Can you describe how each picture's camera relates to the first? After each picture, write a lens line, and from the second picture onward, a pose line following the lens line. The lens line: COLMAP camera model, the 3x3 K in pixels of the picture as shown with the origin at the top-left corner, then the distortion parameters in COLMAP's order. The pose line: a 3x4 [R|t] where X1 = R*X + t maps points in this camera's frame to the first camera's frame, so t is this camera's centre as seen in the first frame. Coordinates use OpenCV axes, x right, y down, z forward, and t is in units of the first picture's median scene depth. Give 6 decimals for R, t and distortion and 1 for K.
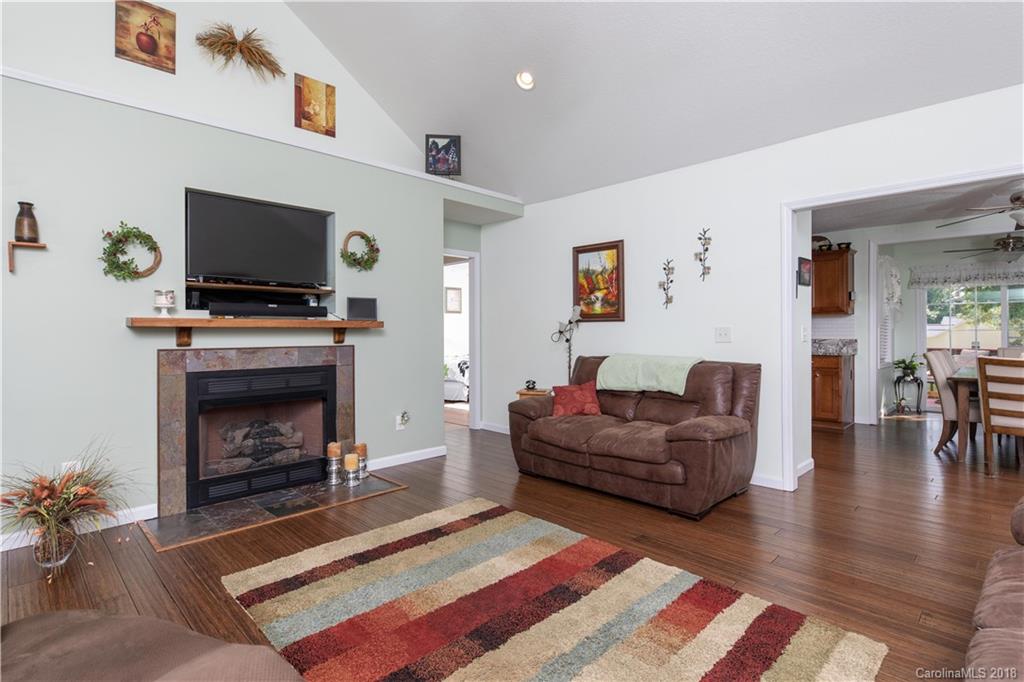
lens RADIAL K [[502.8, 0, 509.9], [0, 502.8, 331.5], [0, 0, 1]] dist [0.004446, -0.000296]
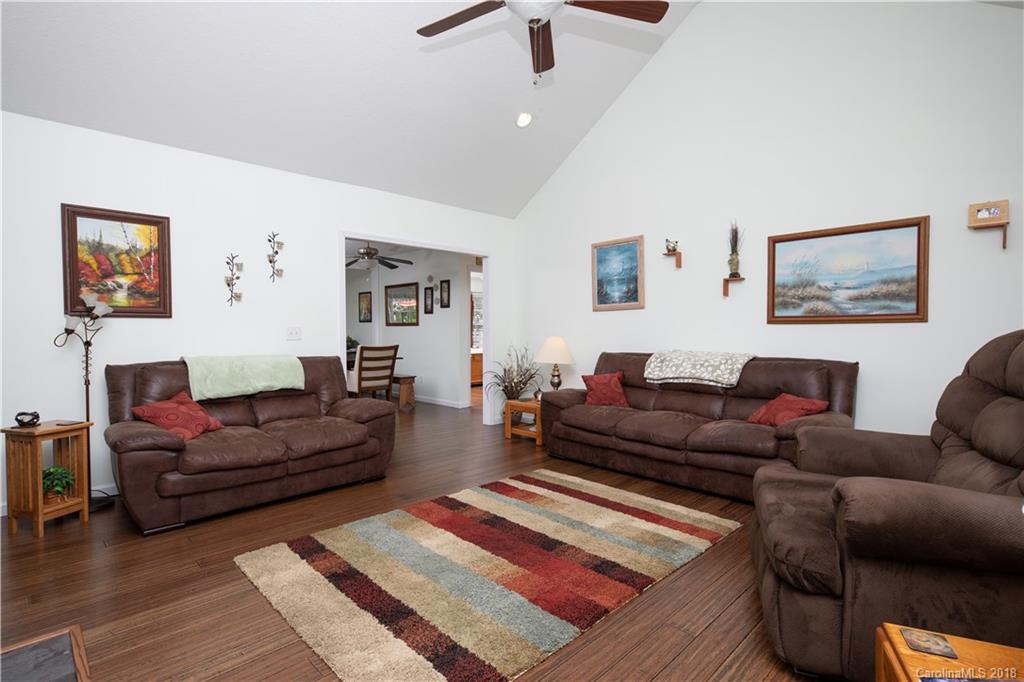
lens RADIAL K [[502.8, 0, 503.9], [0, 502.8, 340.1], [0, 0, 1]] dist [0.004446, -0.000296]
pose [[0.014899, -0.019062, 0.999707, -0.716565], [0.003777, 0.999812, 0.019008, 0.002774], [-0.999882, 0.003492, 0.014968, 0.547195]]
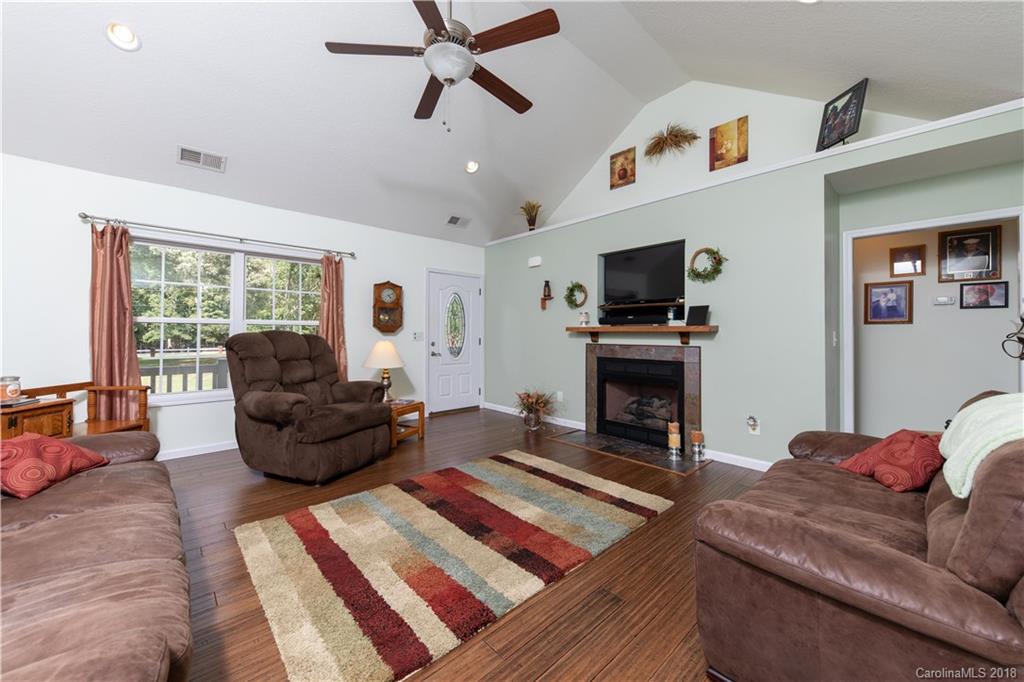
lens RADIAL K [[384.6, 0, 513.4], [0, 384.6, 331.9], [0, 0, 1]] dist [0.001104, -0.000010]
pose [[-0.024745, -0.000432, -0.999694, 0.650765], [-0.005318, 0.999986, -0.000301, -0.005323], [0.999680, 0.005309, -0.024746, 0.639771]]
